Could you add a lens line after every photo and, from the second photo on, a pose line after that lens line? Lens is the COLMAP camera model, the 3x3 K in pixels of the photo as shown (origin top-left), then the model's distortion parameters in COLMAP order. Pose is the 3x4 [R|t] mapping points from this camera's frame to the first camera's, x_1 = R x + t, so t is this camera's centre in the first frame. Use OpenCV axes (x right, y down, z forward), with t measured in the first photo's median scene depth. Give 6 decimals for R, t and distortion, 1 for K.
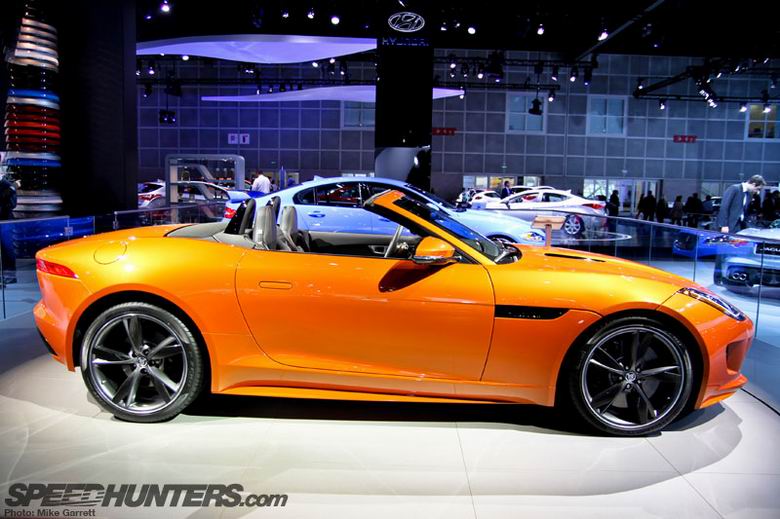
lens RADIAL K [[573.9, 0, 390.0], [0, 573.9, 259.5], [0, 0, 1]] dist [-0.098954, 0.086315]
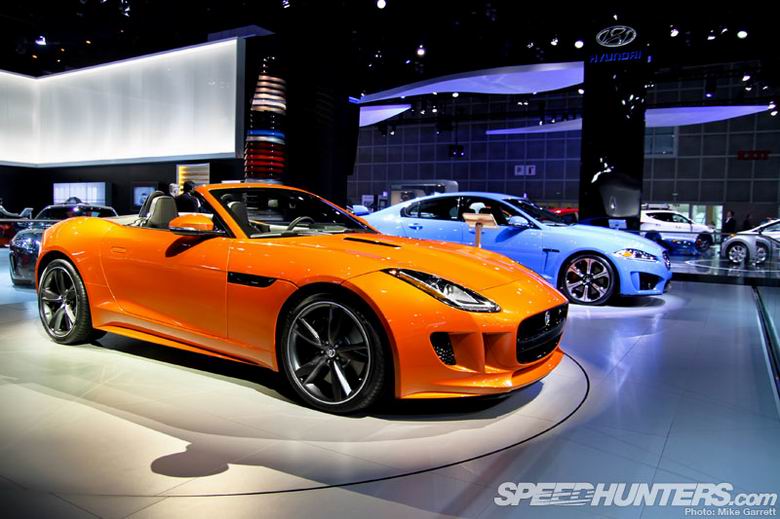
lens RADIAL K [[573.9, 0, 390.0], [0, 573.9, 259.5], [0, 0, 1]] dist [-0.098954, 0.086315]
pose [[0.873163, 0.039582, -0.485819, 0.237736], [-0.066432, 0.997061, -0.038163, 0.017740], [0.482880, 0.065596, 0.873226, 0.034737]]
